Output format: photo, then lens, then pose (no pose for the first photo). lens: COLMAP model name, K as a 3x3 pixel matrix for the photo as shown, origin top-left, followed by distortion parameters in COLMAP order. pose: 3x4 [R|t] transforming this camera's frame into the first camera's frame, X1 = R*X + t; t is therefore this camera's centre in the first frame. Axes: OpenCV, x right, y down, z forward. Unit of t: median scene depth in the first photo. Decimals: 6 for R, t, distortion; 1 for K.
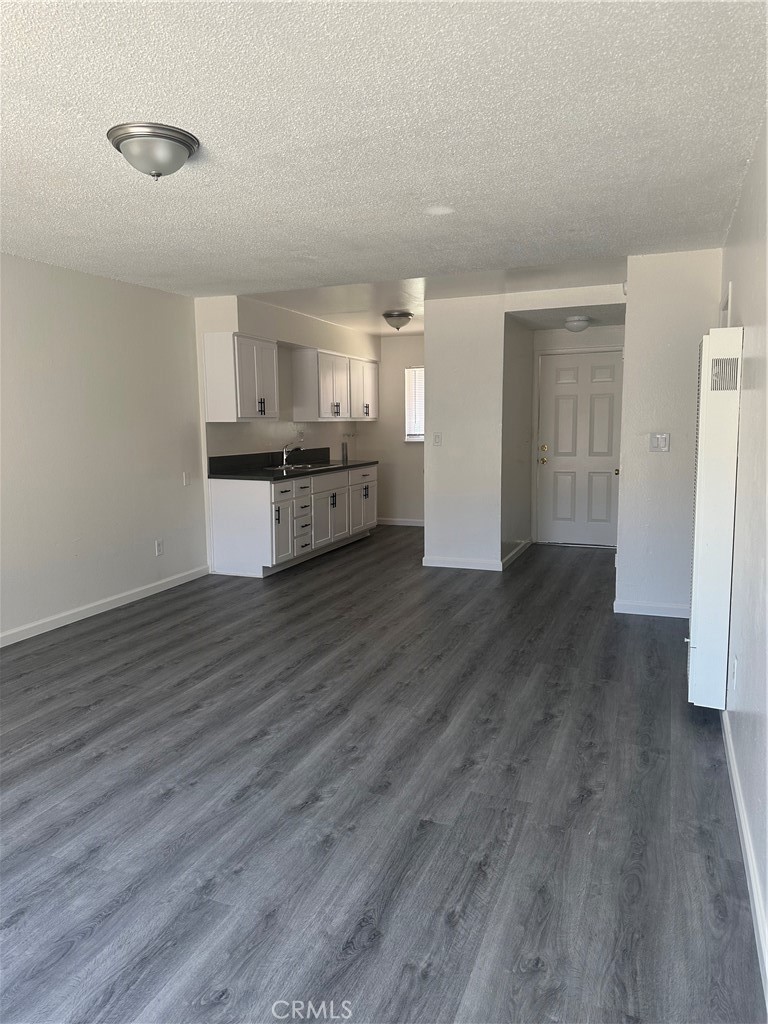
lens RADIAL K [[722.7, 0, 384.0], [0, 722.7, 512.0], [0, 0, 1]] dist [0.095913, -0.000501]
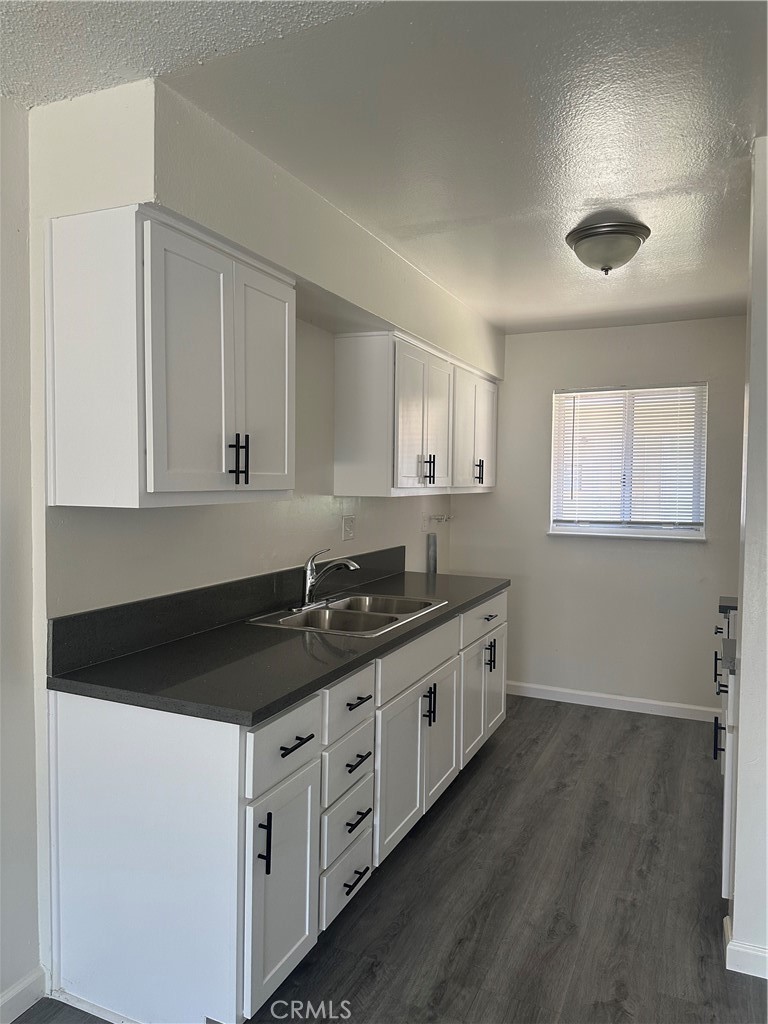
lens RADIAL K [[719.4, 0, 384.0], [0, 719.4, 512.0], [0, 0, 1]] dist [0.002043, -0.034869]
pose [[0.998248, 0.021856, -0.054988, -0.071857], [-0.026234, 0.996434, -0.080188, -0.082722], [0.053040, 0.081490, 0.995262, 0.583045]]
